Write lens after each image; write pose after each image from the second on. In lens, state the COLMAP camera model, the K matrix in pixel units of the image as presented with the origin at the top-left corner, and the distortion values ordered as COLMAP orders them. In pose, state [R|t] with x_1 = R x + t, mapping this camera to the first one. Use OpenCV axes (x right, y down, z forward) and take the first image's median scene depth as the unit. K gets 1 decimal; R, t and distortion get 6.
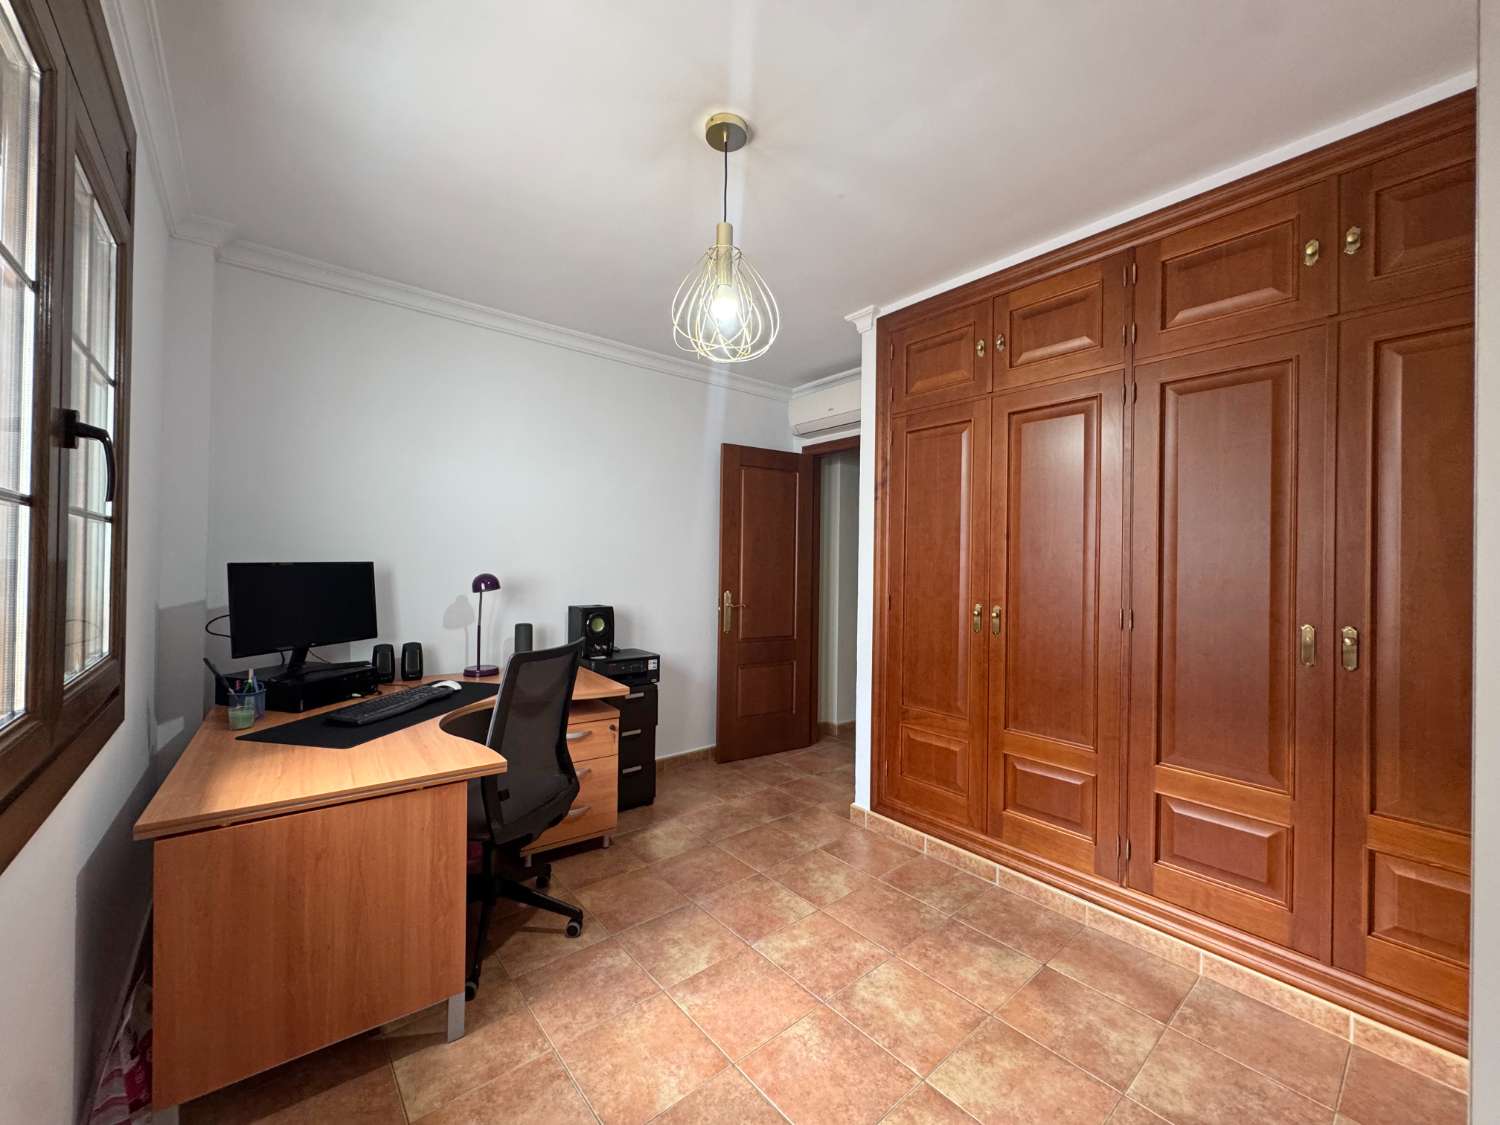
lens RADIAL K [[598.4, 0, 748.3], [0, 598.4, 565.6], [0, 0, 1]] dist [0.001623, 0.000328]
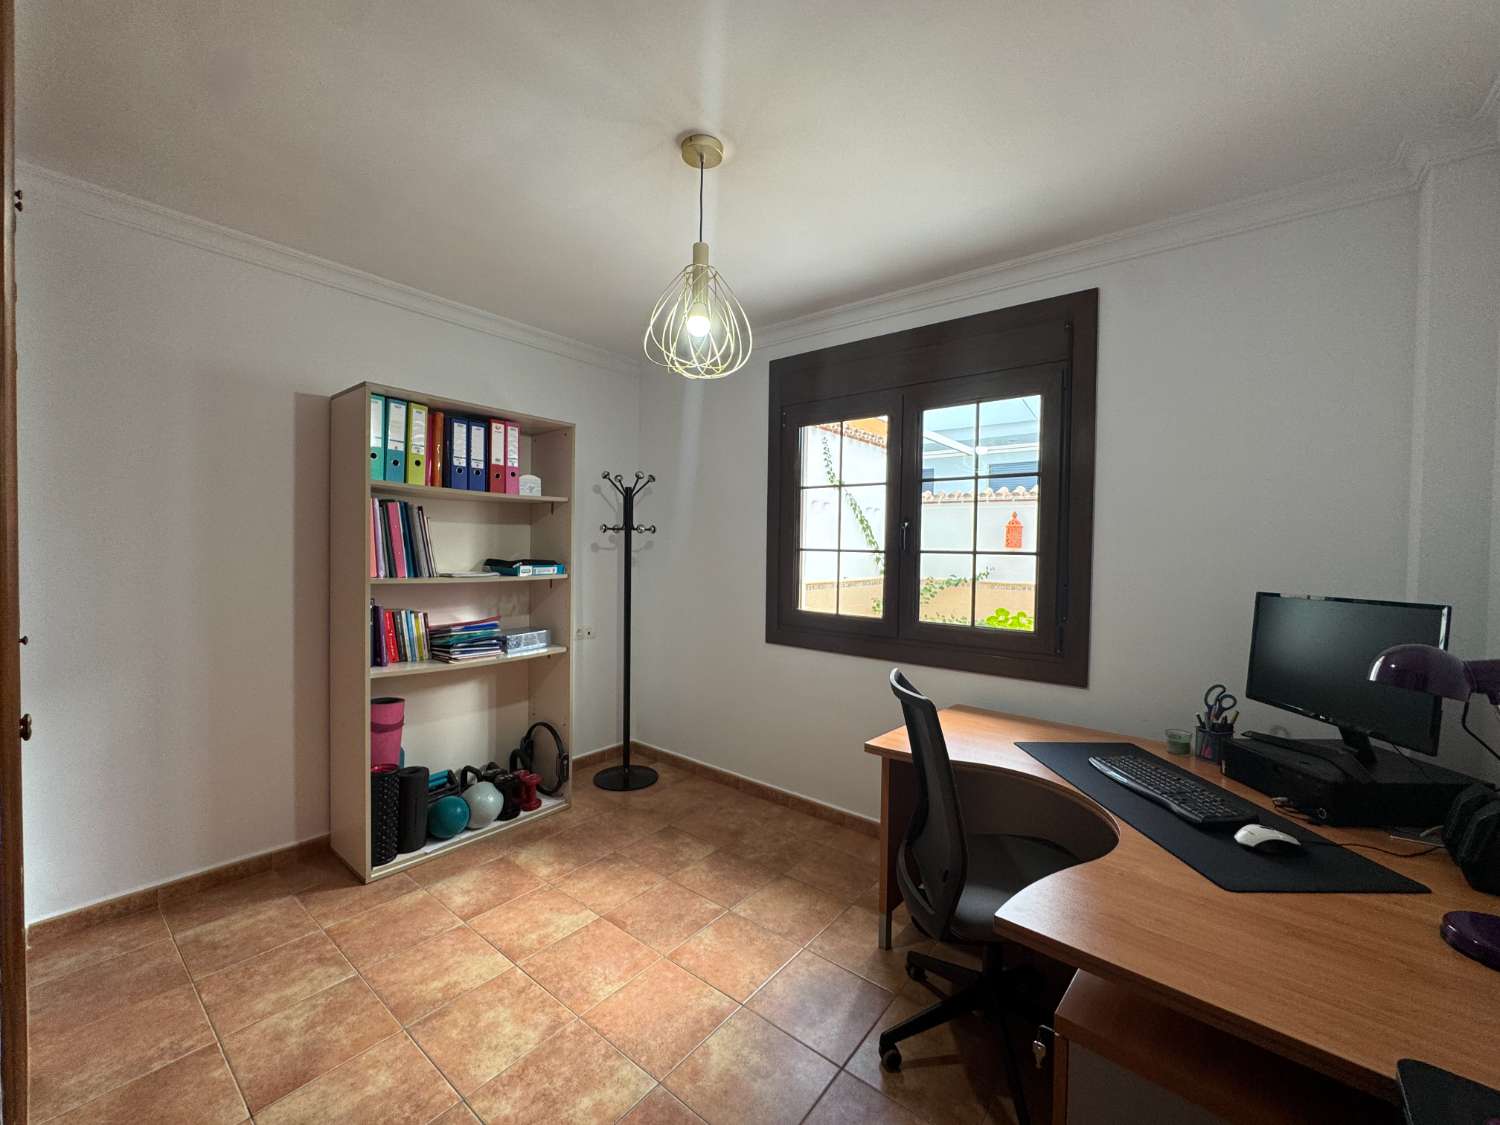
lens RADIAL K [[598.4, 0, 749.5], [0, 598.4, 559.7], [0, 0, 1]] dist [0.001623, 0.000328]
pose [[-0.978105, -0.025785, -0.206509, 0.074744], [-0.030174, 0.999380, 0.018131, -0.051042], [0.205914, 0.023965, -0.978277, 2.002549]]
